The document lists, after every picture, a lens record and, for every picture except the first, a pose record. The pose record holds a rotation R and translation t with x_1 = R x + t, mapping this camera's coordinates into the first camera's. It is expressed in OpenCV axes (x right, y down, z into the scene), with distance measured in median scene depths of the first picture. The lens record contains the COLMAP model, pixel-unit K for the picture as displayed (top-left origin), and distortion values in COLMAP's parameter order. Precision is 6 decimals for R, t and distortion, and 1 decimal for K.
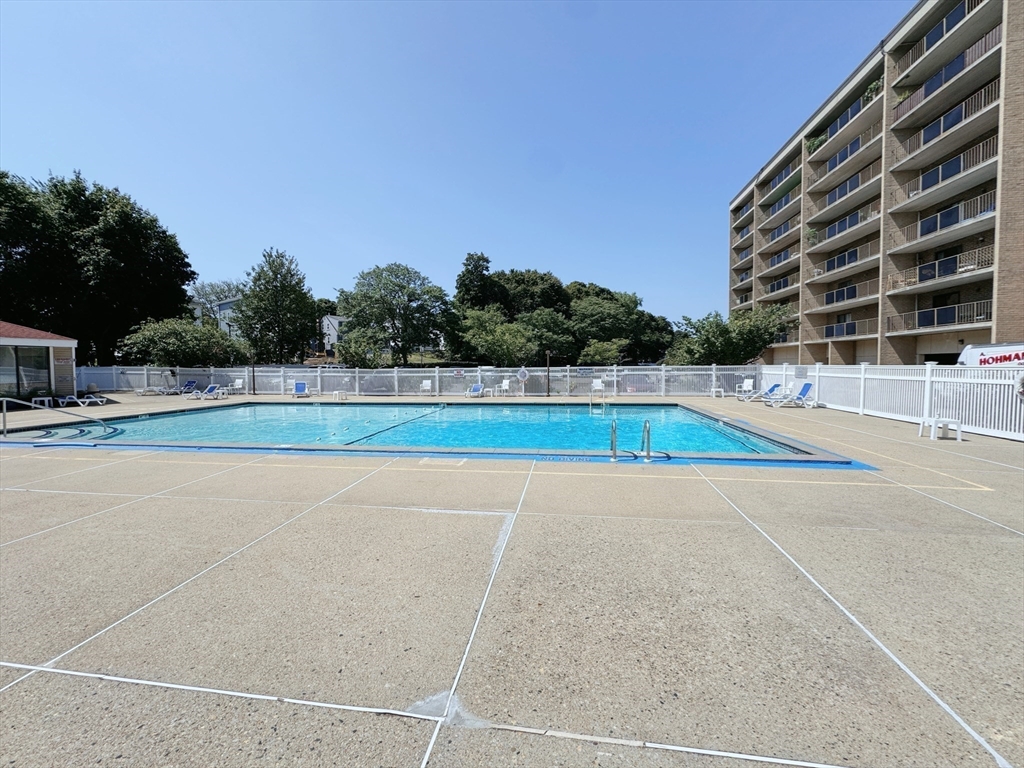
lens RADIAL K [[407.4, 0, 511.7], [0, 407.4, 385.1], [0, 0, 1]] dist [-0.003874, 0.000465]
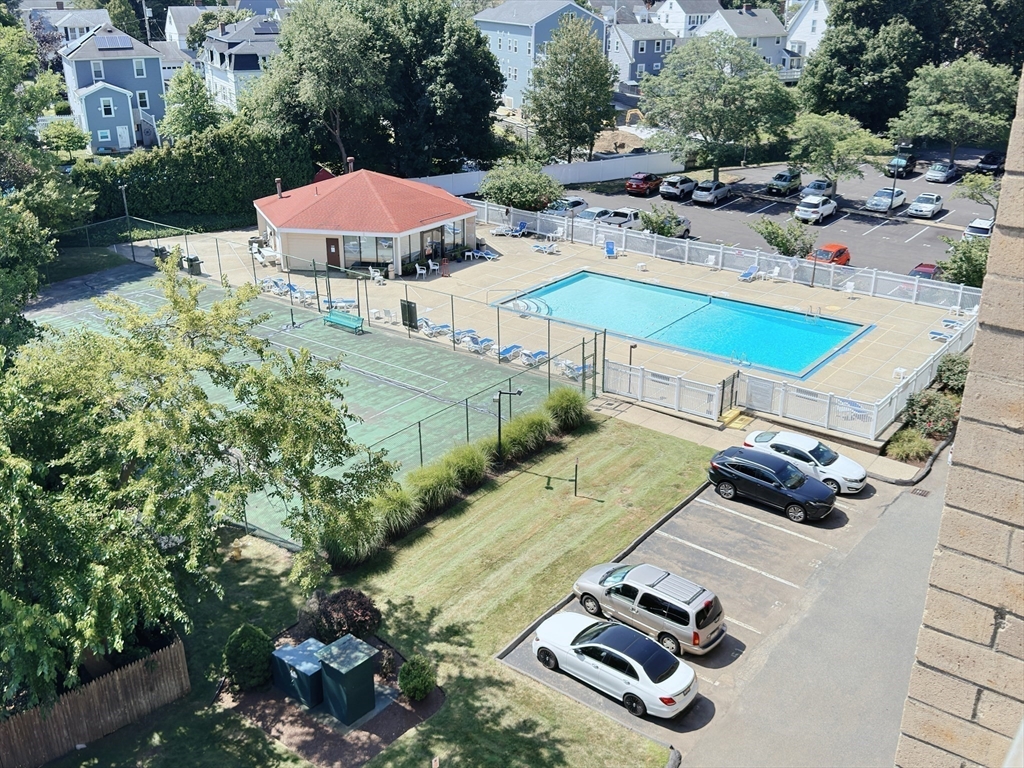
lens RADIAL K [[1071.4, 0, 503.1], [0, 1071.4, 377.2], [0, 0, 1]] dist [0.082553, 0.000000]
pose [[0.869094, 0.189119, -0.457066, 0.606605], [-0.021362, 0.937513, 0.347293, -0.606539], [0.494185, -0.292067, 0.818827, -1.548916]]
